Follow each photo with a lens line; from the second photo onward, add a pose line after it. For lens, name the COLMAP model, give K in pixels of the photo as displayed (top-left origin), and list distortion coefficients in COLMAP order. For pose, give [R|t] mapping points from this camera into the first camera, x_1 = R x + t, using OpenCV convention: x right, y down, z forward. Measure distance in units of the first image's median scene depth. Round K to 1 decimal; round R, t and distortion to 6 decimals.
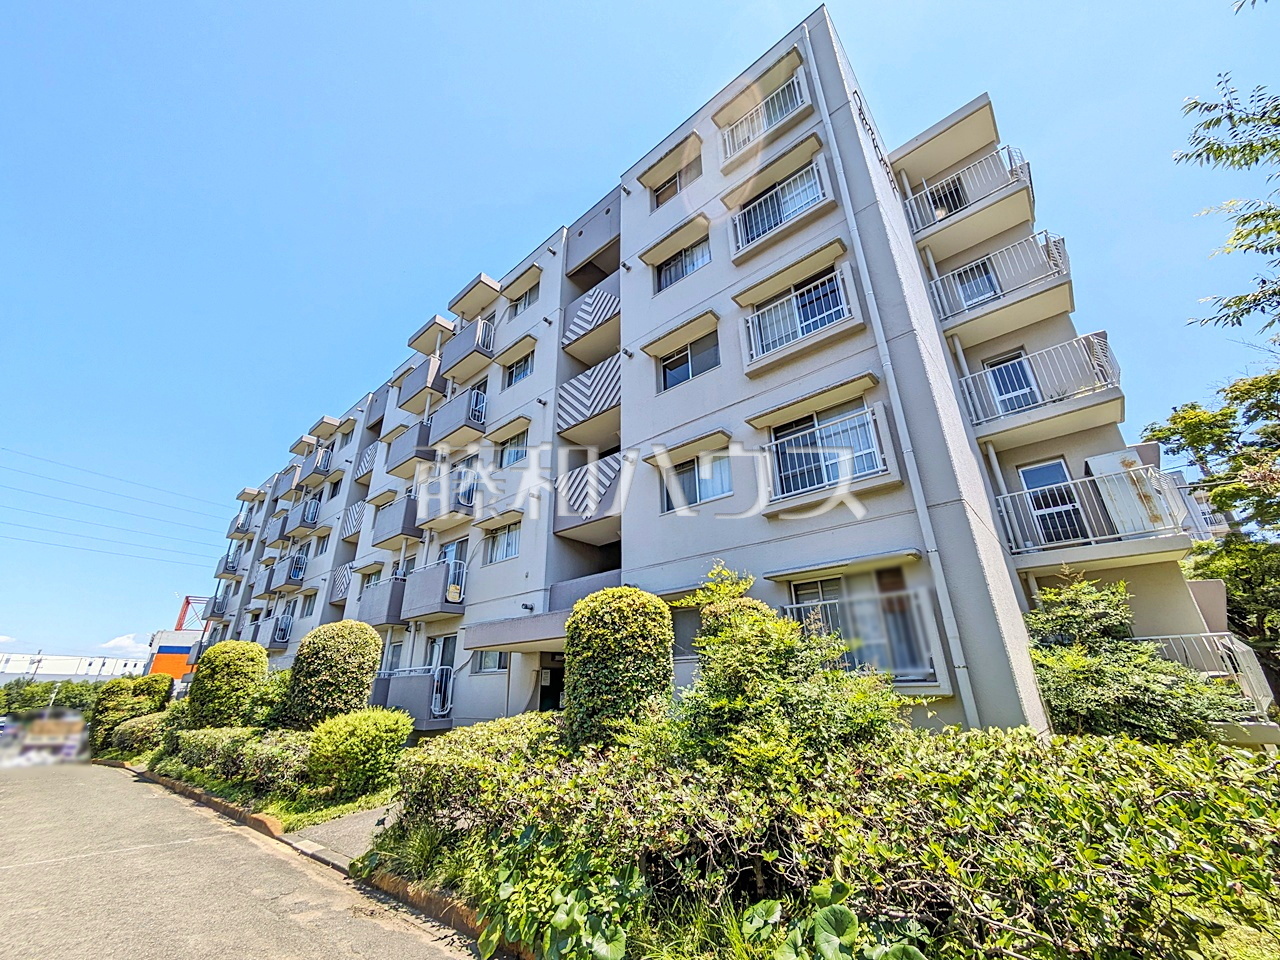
lens RADIAL K [[508.6, 0, 640.0], [0, 508.6, 480.0], [0, 0, 1]] dist [0.000589, 0.000936]
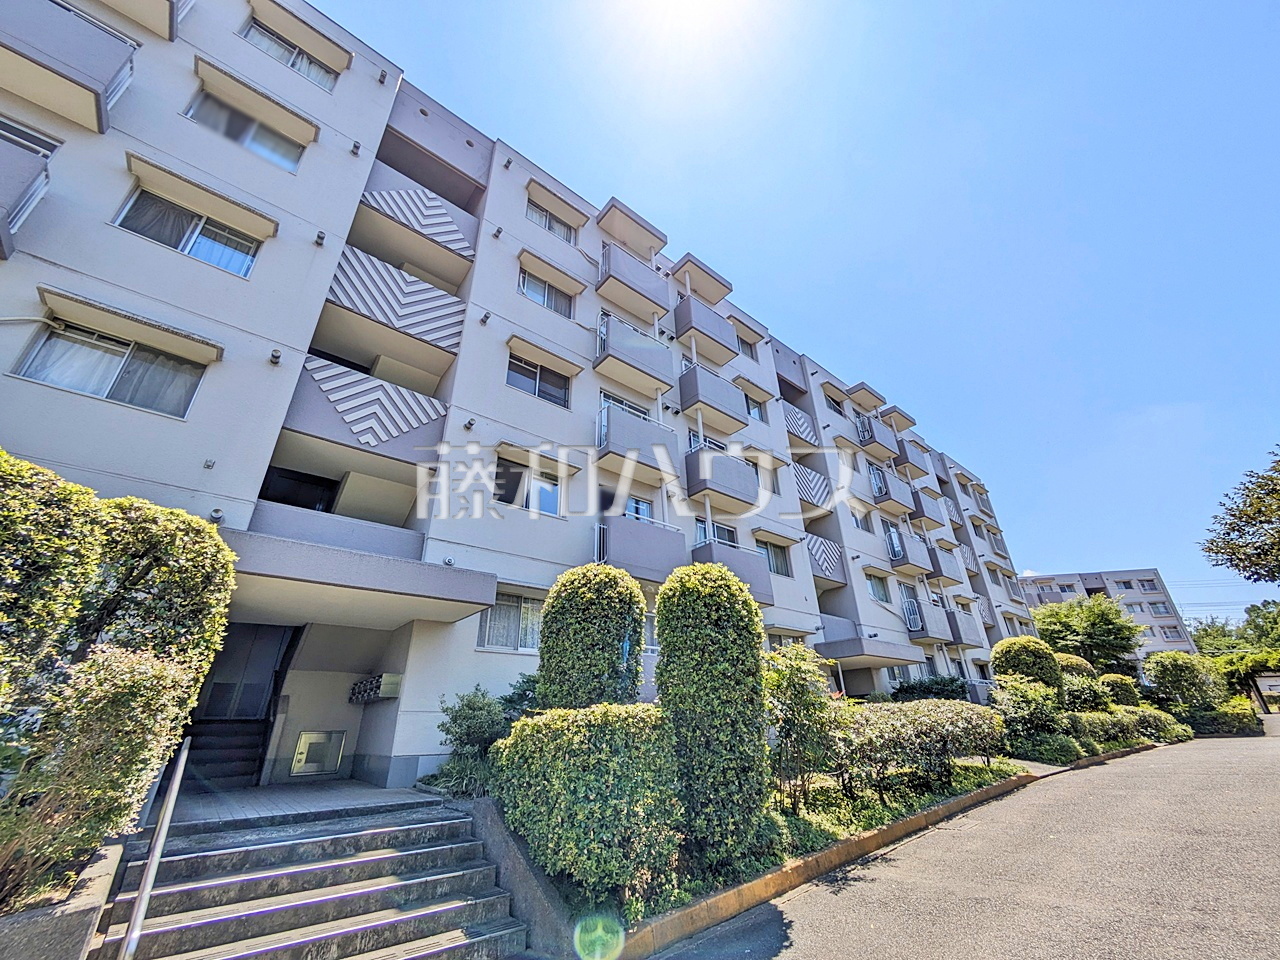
lens RADIAL K [[508.6, 0, 640.0], [0, 508.6, 480.0], [0, 0, 1]] dist [0.000589, 0.000936]
pose [[0.163802, 0.452567, 0.876557, -0.628673], [-0.358259, 0.855183, -0.374583, 0.240731], [-0.919140, -0.252677, 0.302217, 0.368603]]
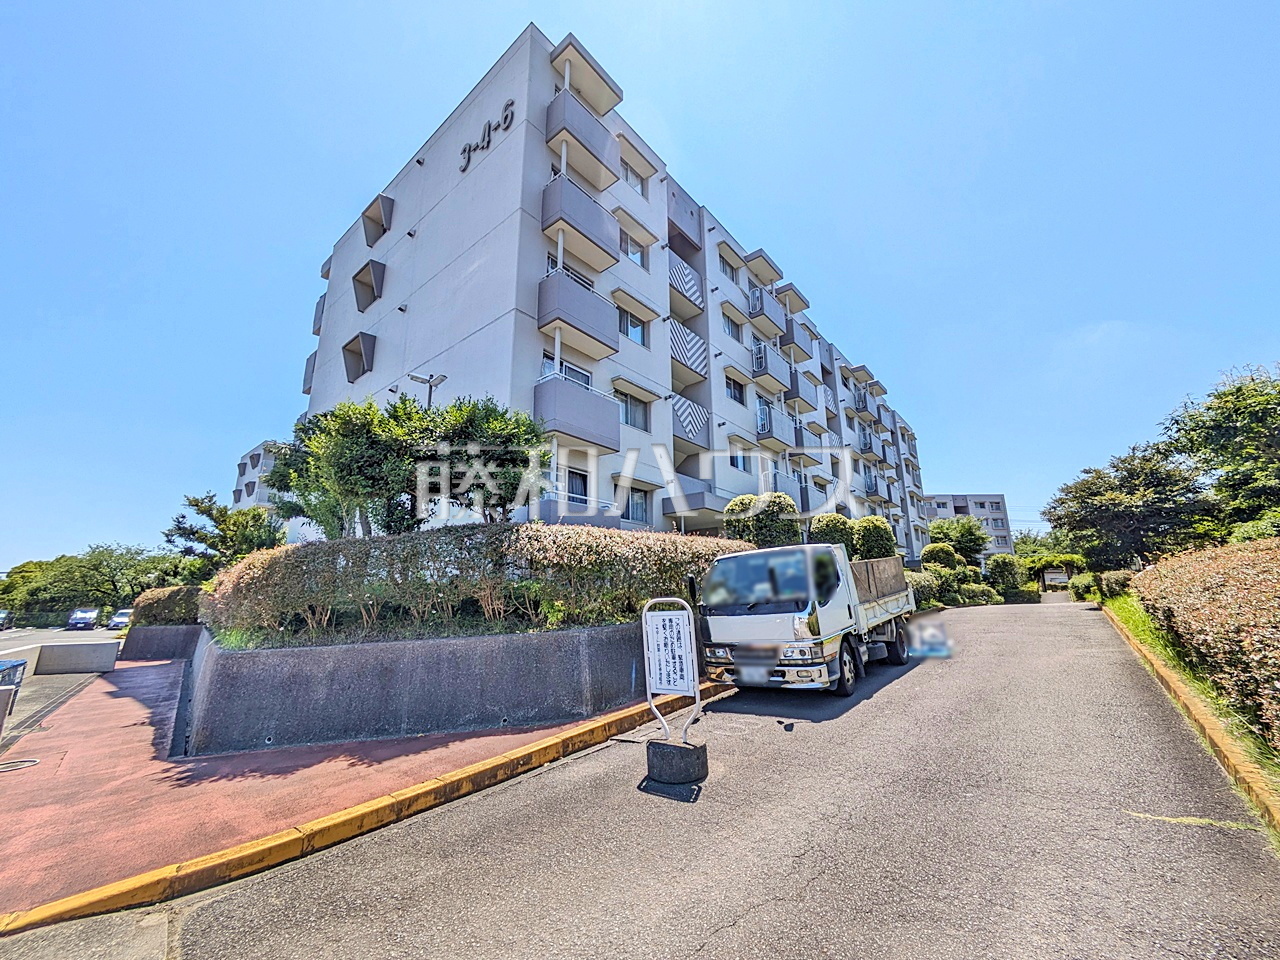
lens RADIAL K [[508.6, 0, 640.0], [0, 508.6, 480.0], [0, 0, 1]] dist [0.000589, 0.000936]
pose [[-0.019658, 0.258153, 0.965904, -1.400415], [-0.378357, 0.892322, -0.246187, 0.562527], [-0.925451, -0.370296, 0.080133, 0.927566]]
